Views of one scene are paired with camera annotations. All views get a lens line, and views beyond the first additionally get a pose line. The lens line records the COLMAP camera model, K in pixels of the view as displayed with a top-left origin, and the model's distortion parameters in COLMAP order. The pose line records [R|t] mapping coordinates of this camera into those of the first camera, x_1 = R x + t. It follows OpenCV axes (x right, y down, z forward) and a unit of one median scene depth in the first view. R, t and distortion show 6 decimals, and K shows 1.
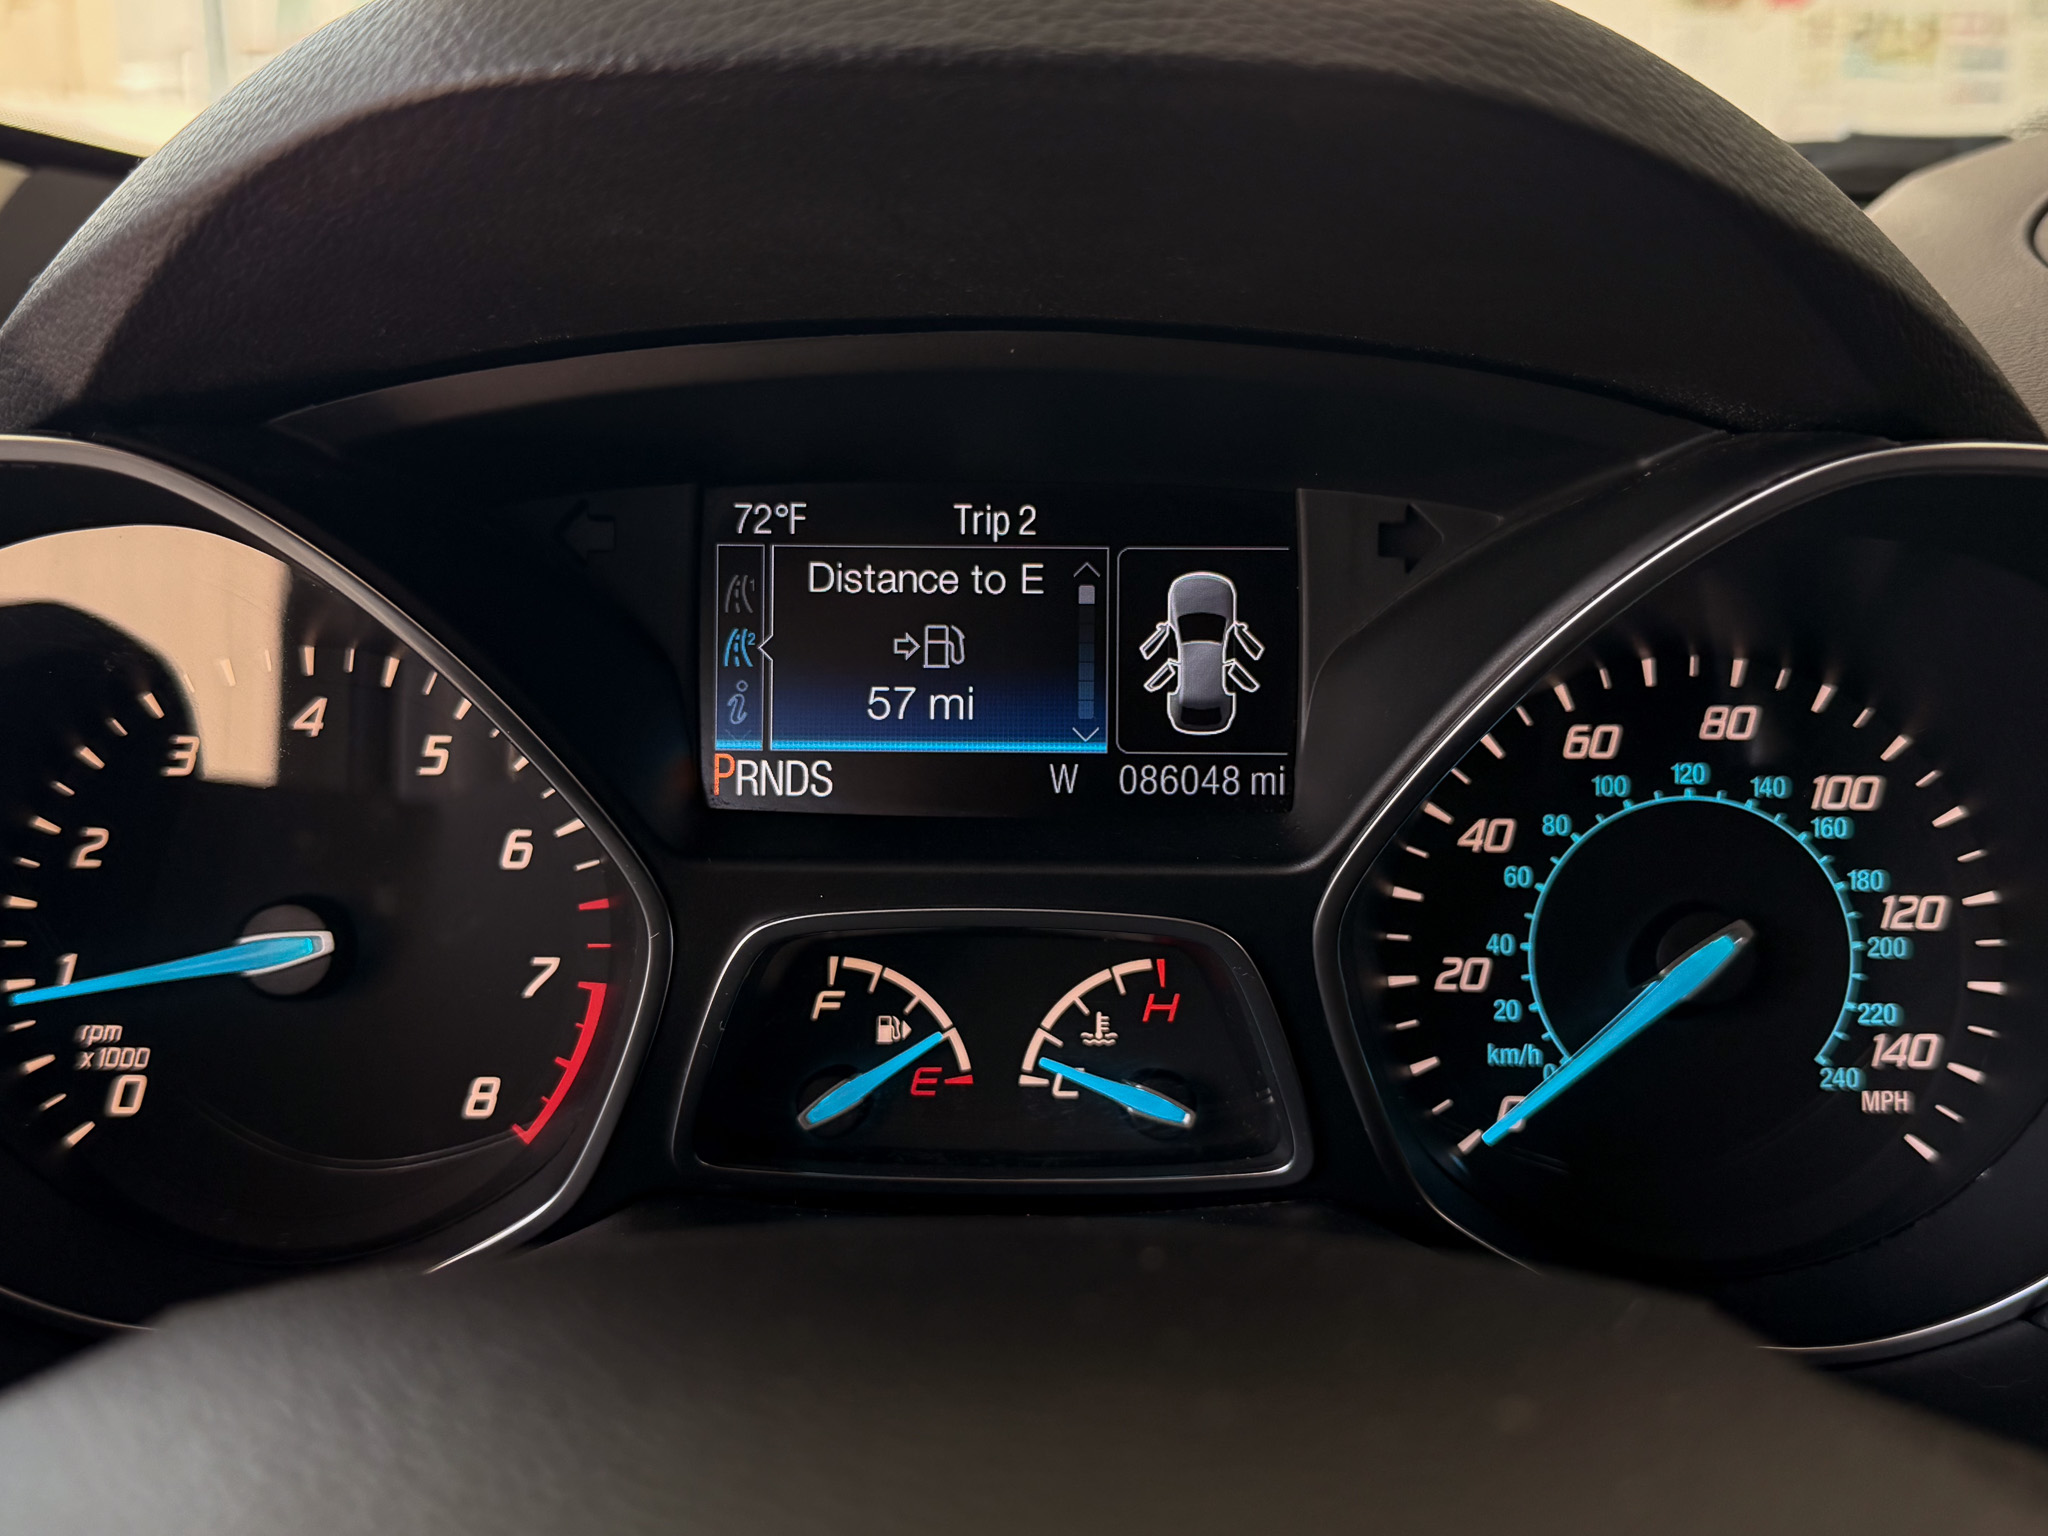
lens RADIAL K [[2058.4, 0, 1024.0], [0, 2058.4, 768.0], [0, 0, 1]] dist [0.169304, -0.414313]
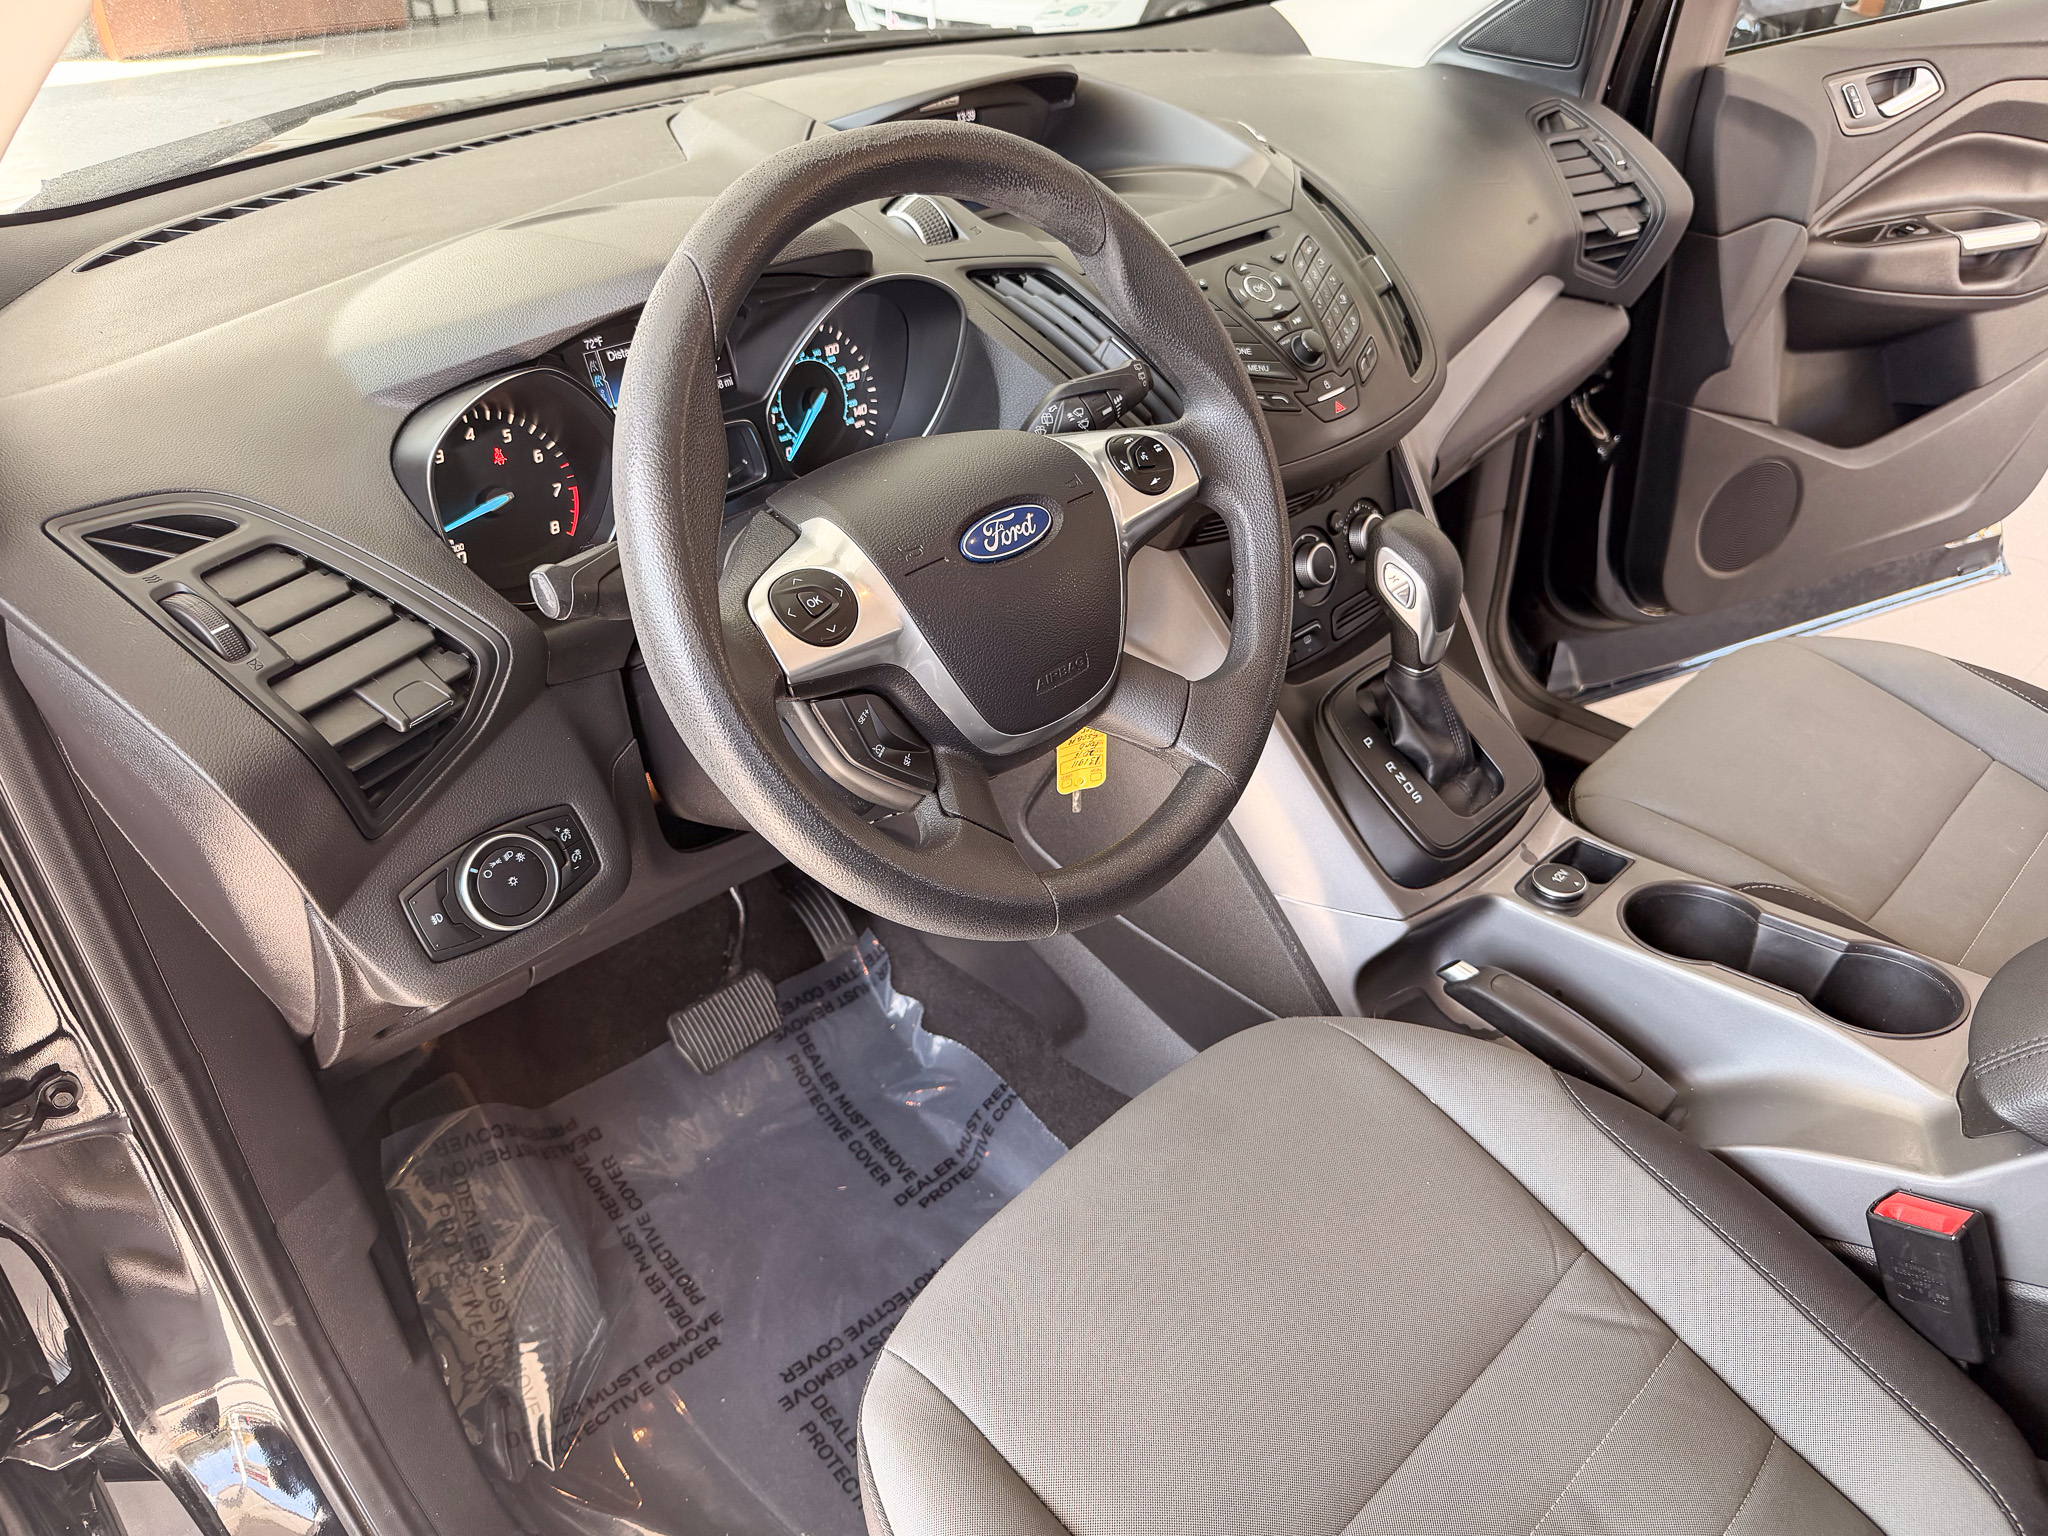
lens RADIAL K [[1470.2, 0, 1029.9], [0, 1470.2, 780.6], [0, 0, 1]] dist [0.191612, -0.449451]
pose [[0.700108, -0.409462, 0.584970, -1.368587], [0.206489, 0.900340, 0.383081, -0.264528], [-0.683528, -0.147408, 0.714884, -1.446696]]
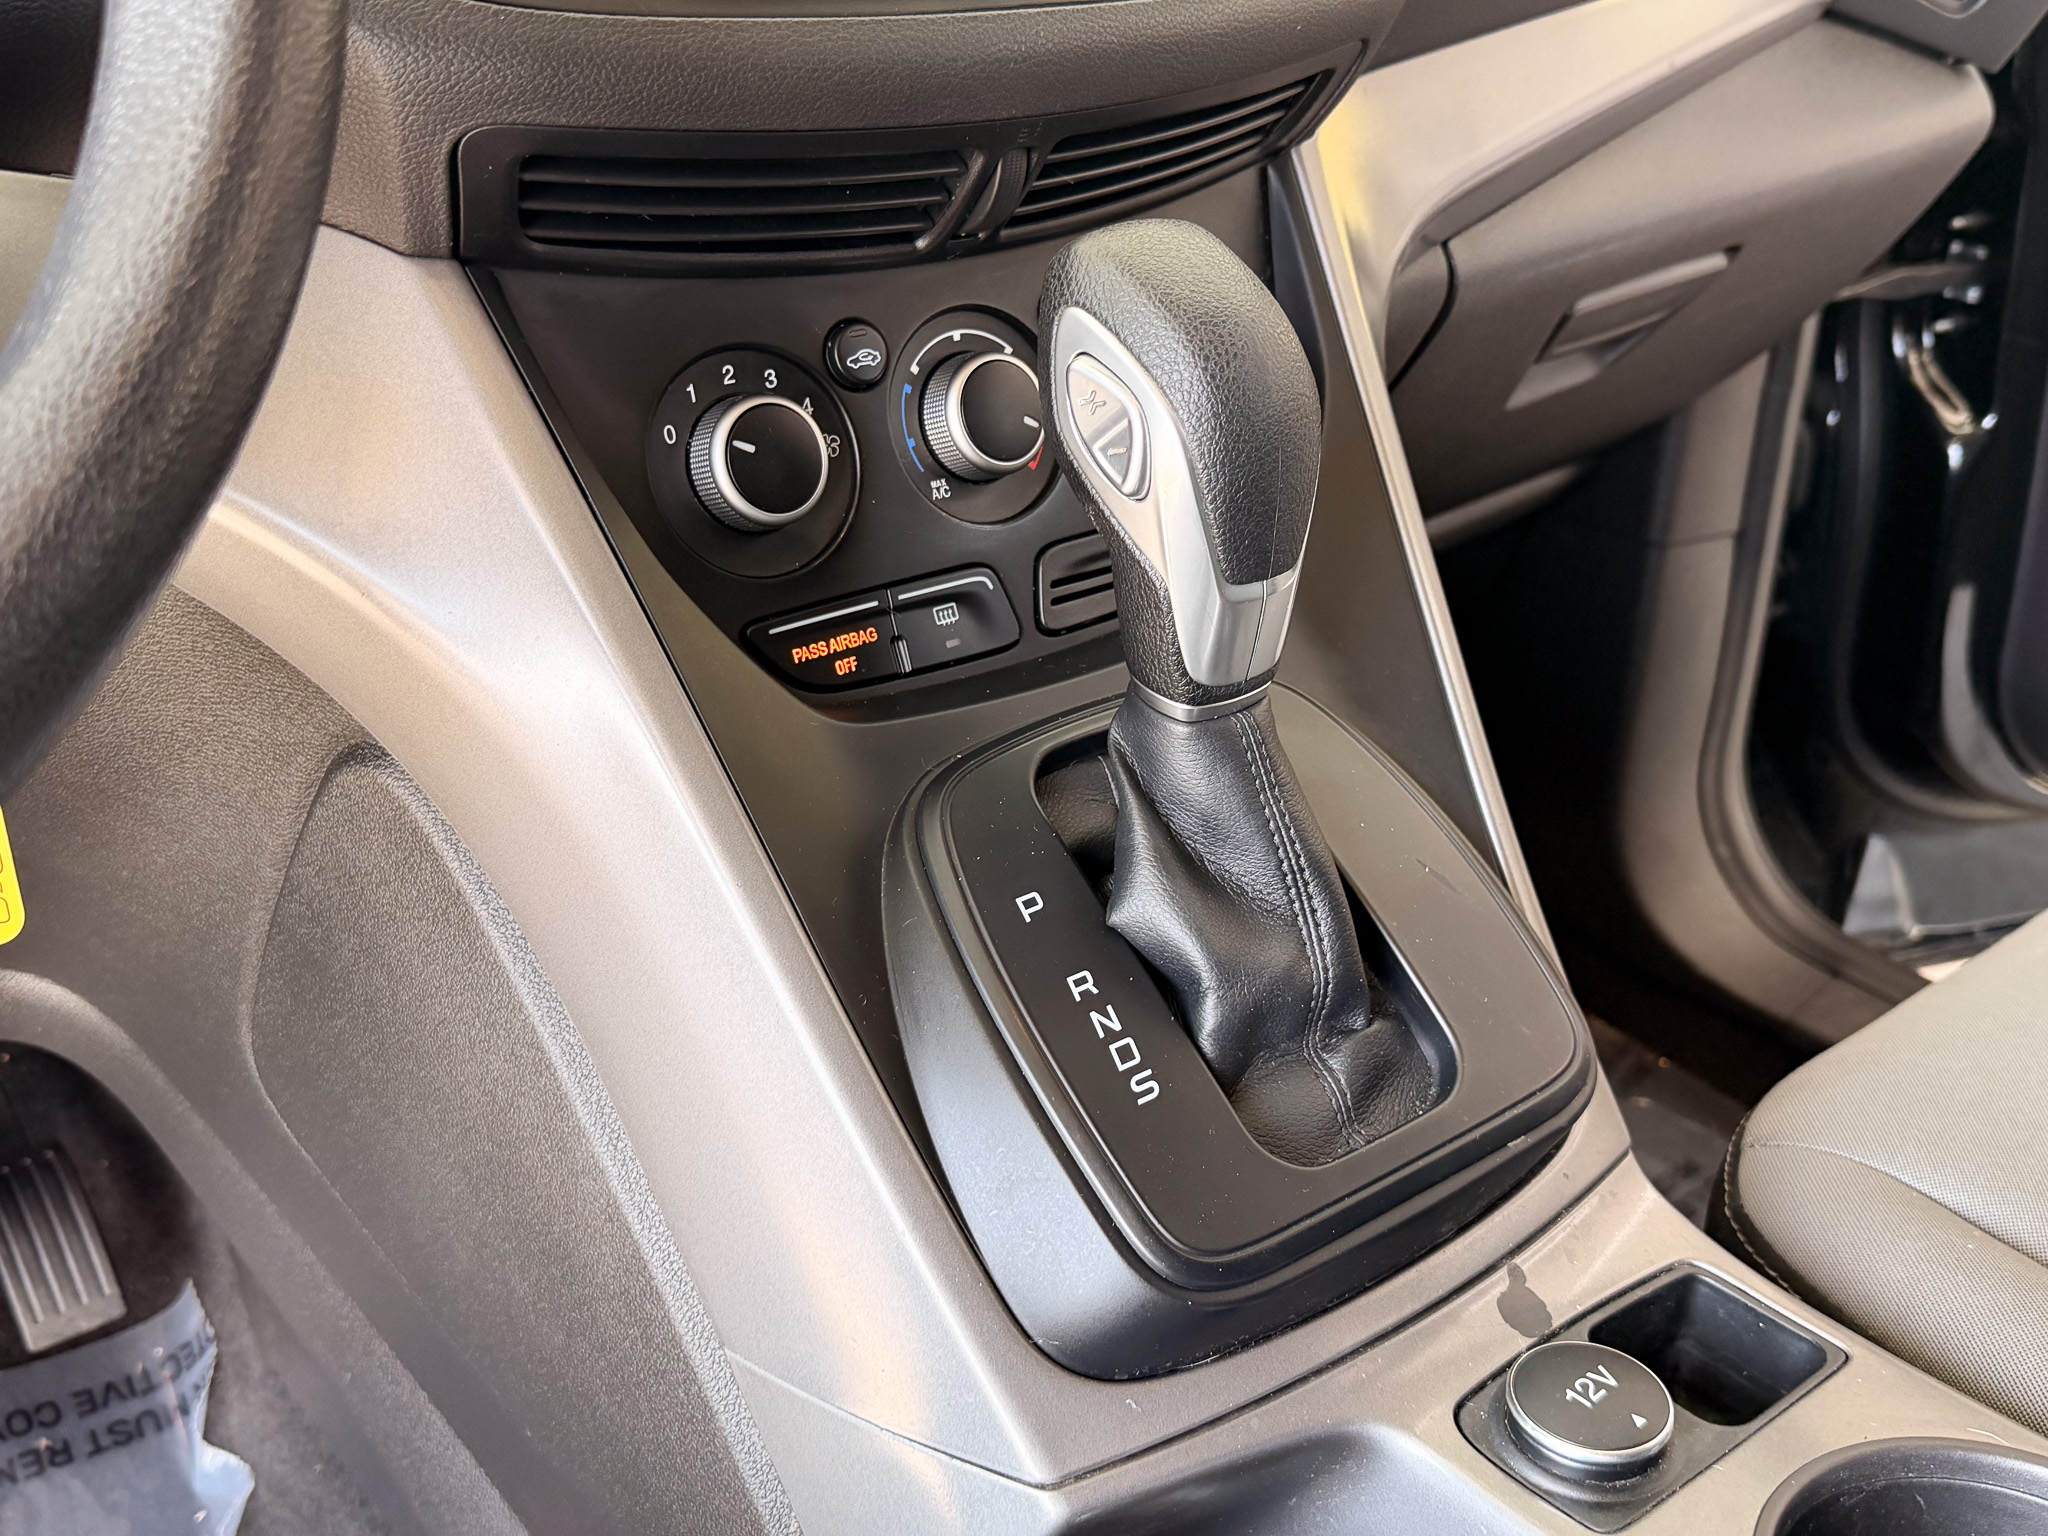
lens RADIAL K [[2058.4, 0, 1024.0], [0, 2058.4, 768.0], [0, 0, 1]] dist [0.169304, -0.414313]
pose [[0.783833, -0.266818, 0.560726, 0.162518], [0.149907, 0.957580, 0.246106, 0.536401], [-0.602606, -0.108850, 0.790581, -0.833110]]
